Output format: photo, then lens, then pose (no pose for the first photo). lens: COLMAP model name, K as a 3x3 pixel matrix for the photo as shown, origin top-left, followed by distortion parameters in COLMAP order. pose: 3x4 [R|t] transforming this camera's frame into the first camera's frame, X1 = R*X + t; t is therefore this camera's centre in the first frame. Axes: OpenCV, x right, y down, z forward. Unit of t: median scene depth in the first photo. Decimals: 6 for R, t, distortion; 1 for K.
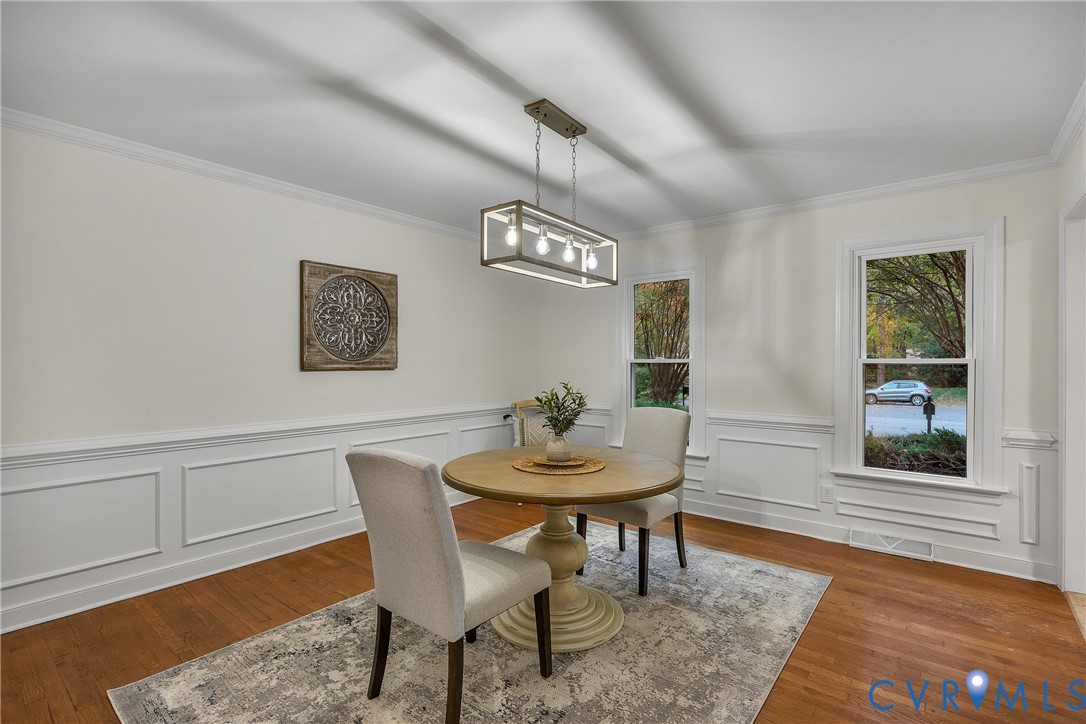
lens RADIAL K [[523.6, 0, 541.1], [0, 523.6, 364.5], [0, 0, 1]] dist [-0.012287, 0.000005]
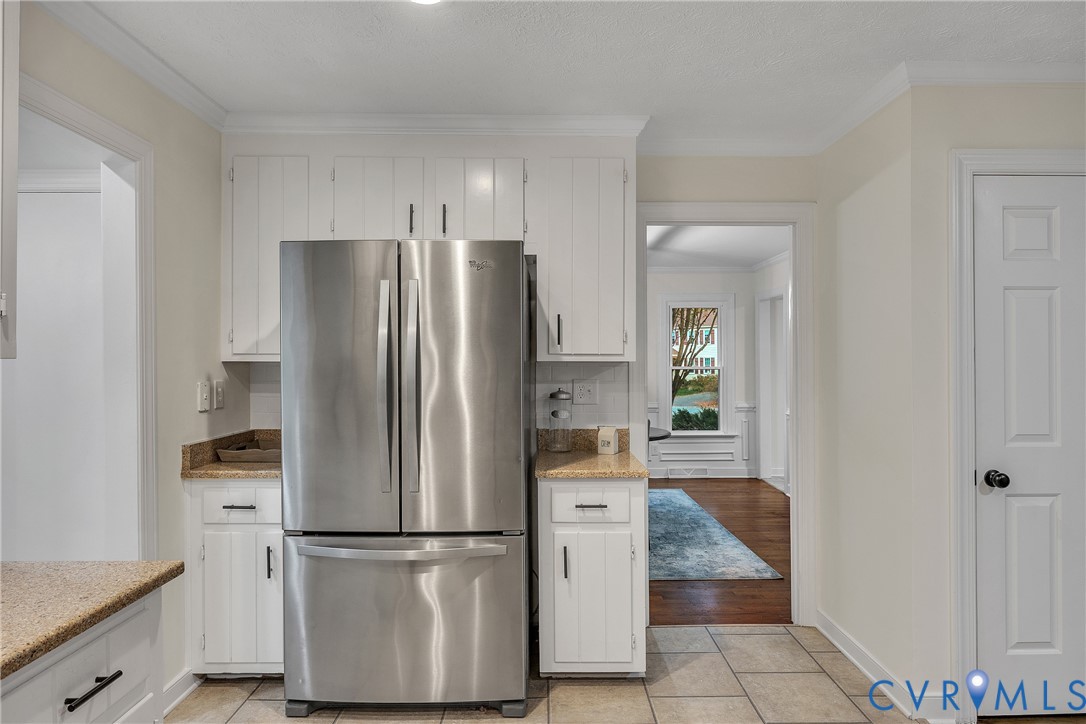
lens RADIAL K [[676.0, 0, 546.4], [0, 676.0, 363.1], [0, 0, 1]] dist [-0.003657, -0.000157]
pose [[0.782881, -0.012992, 0.622036, -1.249463], [0.011159, 0.999914, 0.006840, -0.050141], [-0.622072, 0.001587, 0.782958, -0.548181]]
